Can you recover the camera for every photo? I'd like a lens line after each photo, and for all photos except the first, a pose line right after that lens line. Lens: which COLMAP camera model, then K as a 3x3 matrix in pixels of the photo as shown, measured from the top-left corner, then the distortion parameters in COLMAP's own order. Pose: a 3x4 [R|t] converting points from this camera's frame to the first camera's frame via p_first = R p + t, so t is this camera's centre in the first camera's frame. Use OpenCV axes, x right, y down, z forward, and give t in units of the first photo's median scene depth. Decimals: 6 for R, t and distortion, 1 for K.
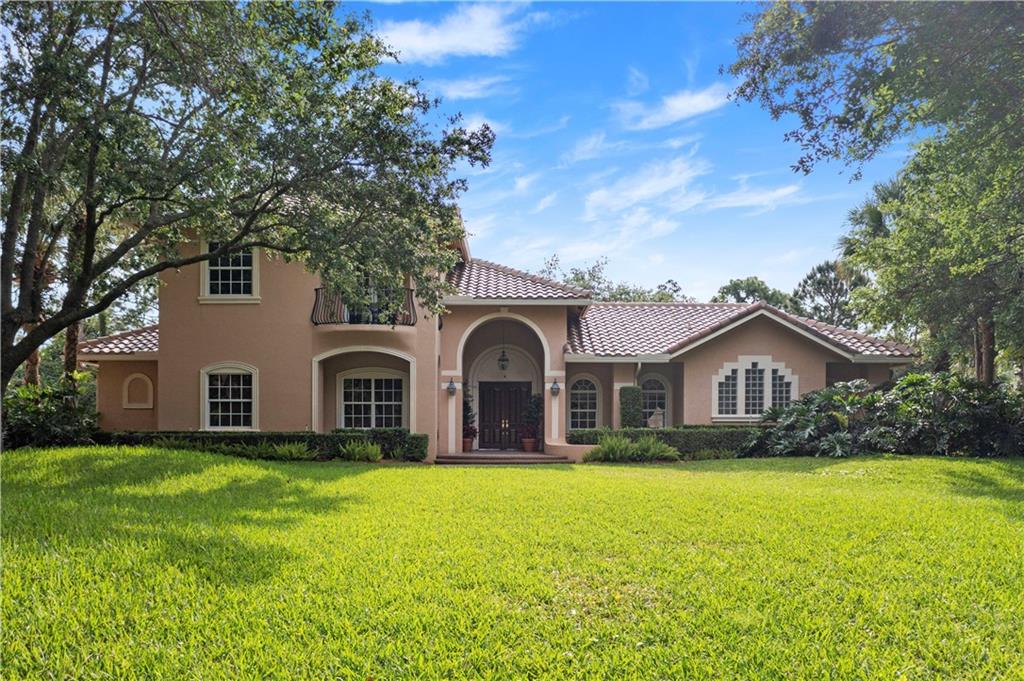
lens RADIAL K [[809.1, 0, 512.1], [0, 809.1, 394.3], [0, 0, 1]] dist [-0.007626, -0.000128]
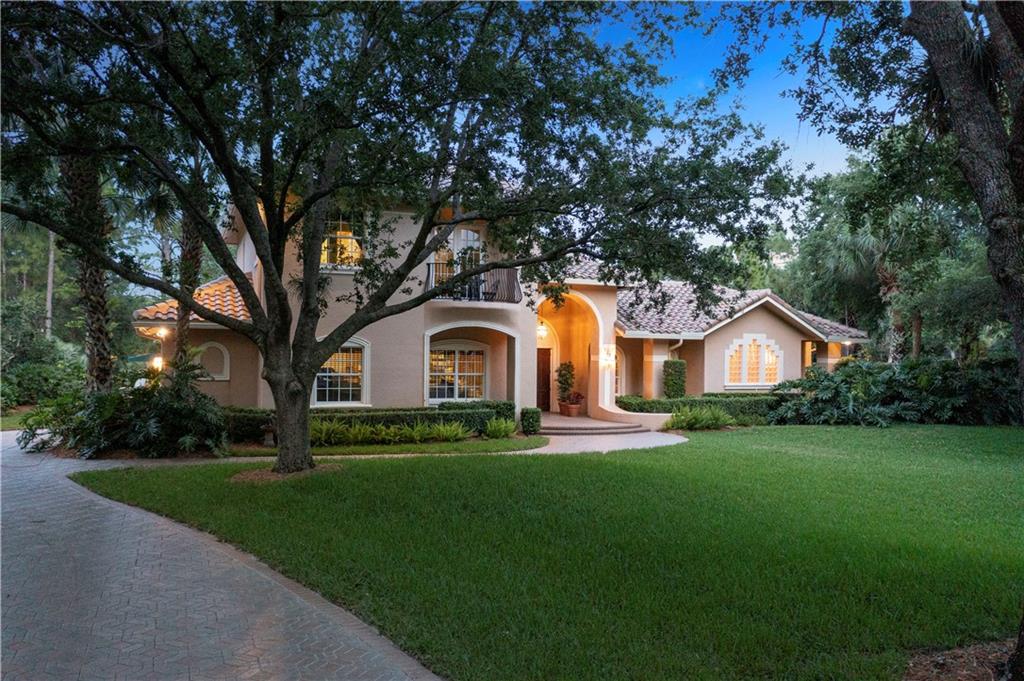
lens RADIAL K [[793.9, 0, 512.0], [0, 793.9, 340.5], [0, 0, 1]] dist [-0.010256, -0.003374]
pose [[0.927895, 0.016401, 0.372481, -0.504394], [-0.026224, 0.999429, 0.021322, -0.057554], [-0.371919, -0.029553, 0.927795, 0.050781]]
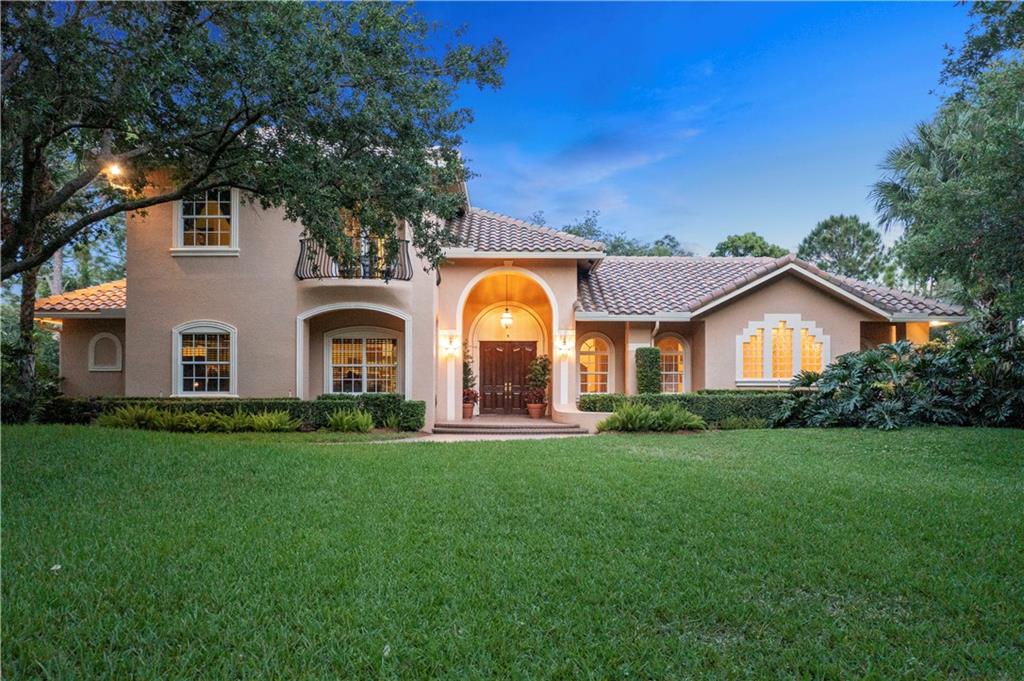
lens RADIAL K [[793.9, 0, 512.0], [0, 793.9, 340.5], [0, 0, 1]] dist [-0.010256, -0.003374]
pose [[0.999958, 0.001019, 0.009094, -0.014870], [-0.000925, 0.999946, -0.010385, -0.008349], [-0.009104, 0.010377, 0.999905, 0.111842]]
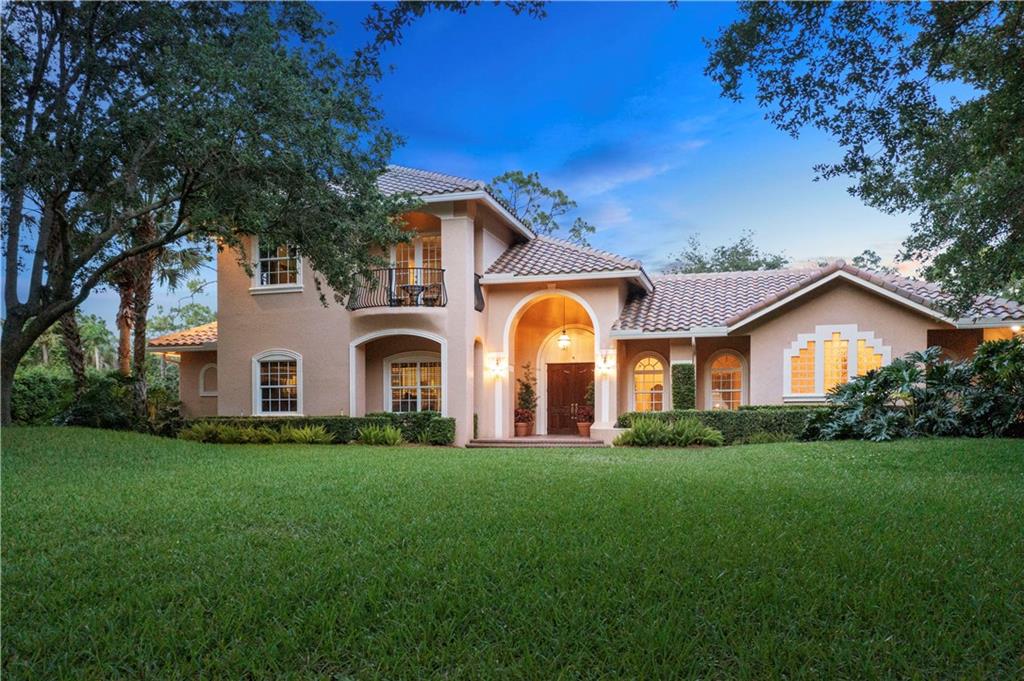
lens RADIAL K [[820.6, 0, 515.6], [0, 820.6, 377.2], [0, 0, 1]] dist [-0.010358, -0.002978]
pose [[0.963819, -0.020352, -0.265779, 0.218939], [0.017836, 0.999770, -0.011879, 0.013543], [0.265960, 0.006709, 0.963961, 0.071466]]
